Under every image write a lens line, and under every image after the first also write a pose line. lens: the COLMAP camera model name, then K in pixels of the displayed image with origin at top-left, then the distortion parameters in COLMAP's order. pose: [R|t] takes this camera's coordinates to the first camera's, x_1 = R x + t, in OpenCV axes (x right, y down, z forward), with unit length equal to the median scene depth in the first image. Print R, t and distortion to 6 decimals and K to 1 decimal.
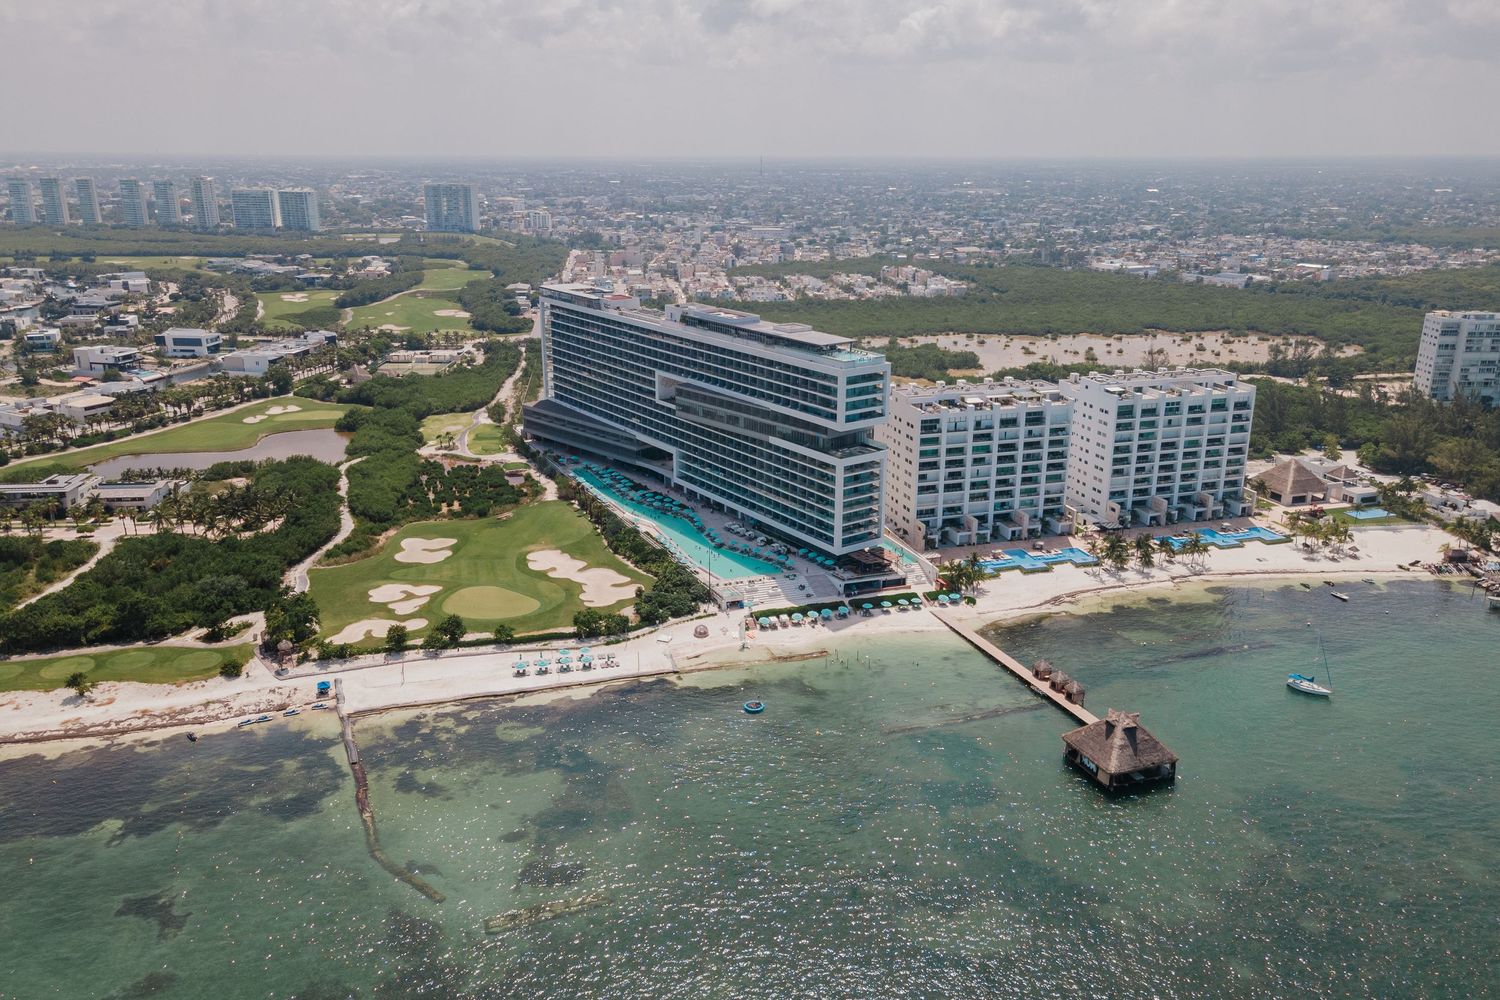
lens RADIAL K [[1092.4, 0, 762.7], [0, 1092.4, 501.1], [0, 0, 1]] dist [0.065244, 0.005446]
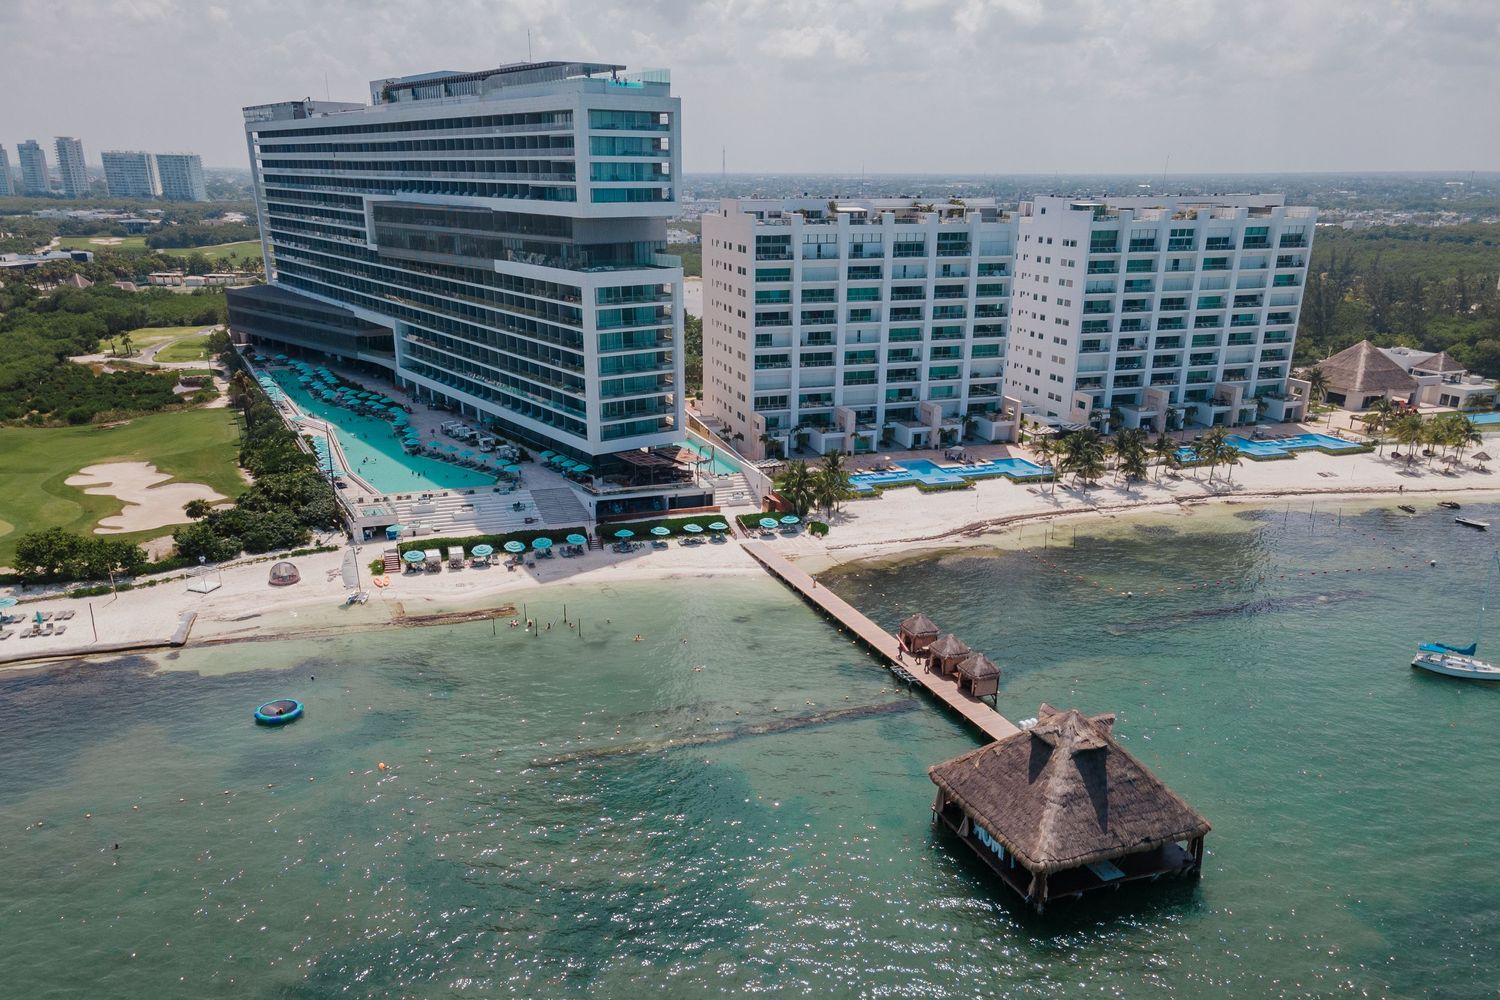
lens RADIAL K [[1092.4, 0, 762.0], [0, 1092.4, 577.8], [0, 0, 1]] dist [0.065244, 0.005446]
pose [[0.999916, 0.001252, 0.012925, 0.144974], [-0.001756, 0.999237, 0.039028, 0.088702], [-0.012866, -0.039047, 0.999155, 0.421057]]
